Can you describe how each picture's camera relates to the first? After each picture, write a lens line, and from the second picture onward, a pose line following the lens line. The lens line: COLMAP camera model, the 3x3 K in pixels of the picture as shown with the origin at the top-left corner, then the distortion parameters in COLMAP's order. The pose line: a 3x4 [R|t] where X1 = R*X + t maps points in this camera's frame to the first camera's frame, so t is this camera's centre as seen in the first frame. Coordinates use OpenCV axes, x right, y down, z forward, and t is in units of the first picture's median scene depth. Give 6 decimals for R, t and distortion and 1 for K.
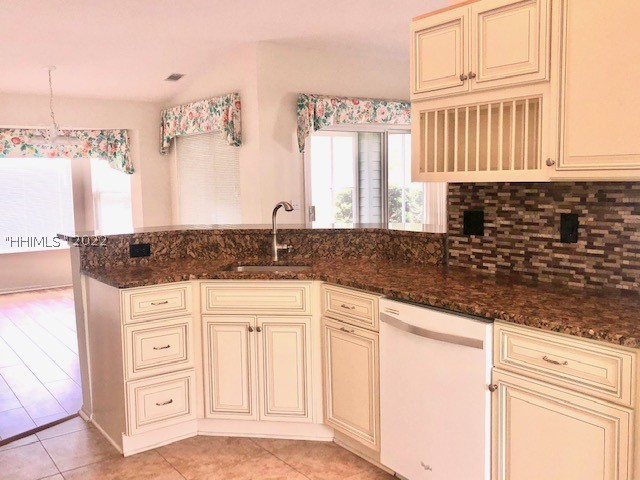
lens RADIAL K [[607.9, 0, 320.6], [0, 607.9, 238.1], [0, 0, 1]] dist [0.023917, 0.000000]
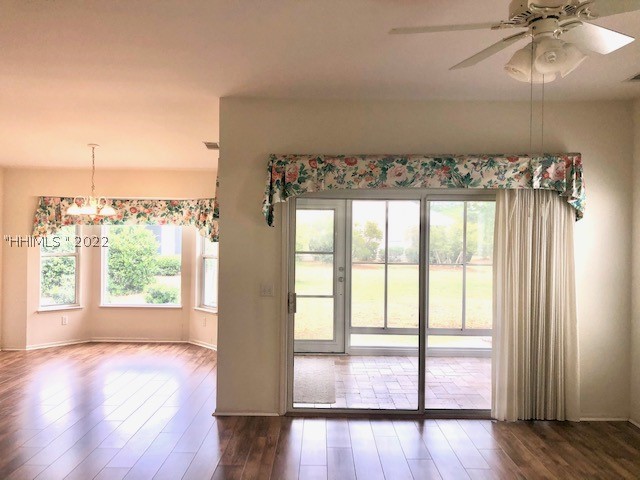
lens RADIAL K [[527.4, 0, 322.2], [0, 527.4, 238.6], [0, 0, 1]] dist [0.064162, -0.055258]
pose [[0.807868, 0.033407, -0.588416, 0.443147], [-0.085498, 0.994474, -0.060923, -0.087936], [0.583130, 0.099526, 0.806260, 0.475389]]
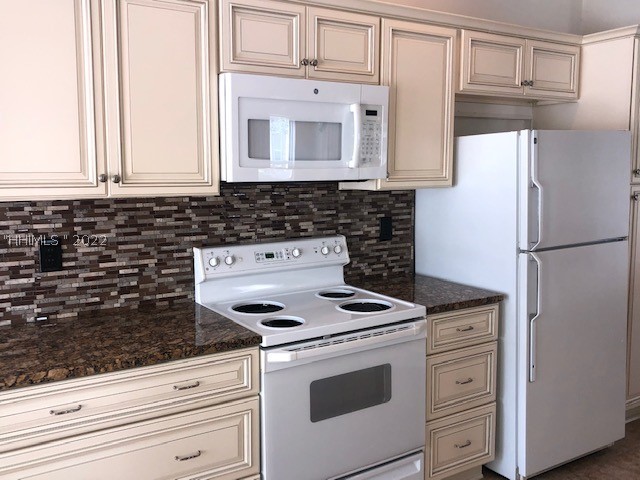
lens RADIAL K [[607.9, 0, 319.3], [0, 607.9, 240.0], [0, 0, 1]] dist [0.023917, 0.000000]
pose [[0.088292, -0.071673, 0.993513, -0.369473], [0.116832, 0.991269, 0.061128, -0.039927], [-0.989219, 0.110677, 0.095895, 0.481925]]
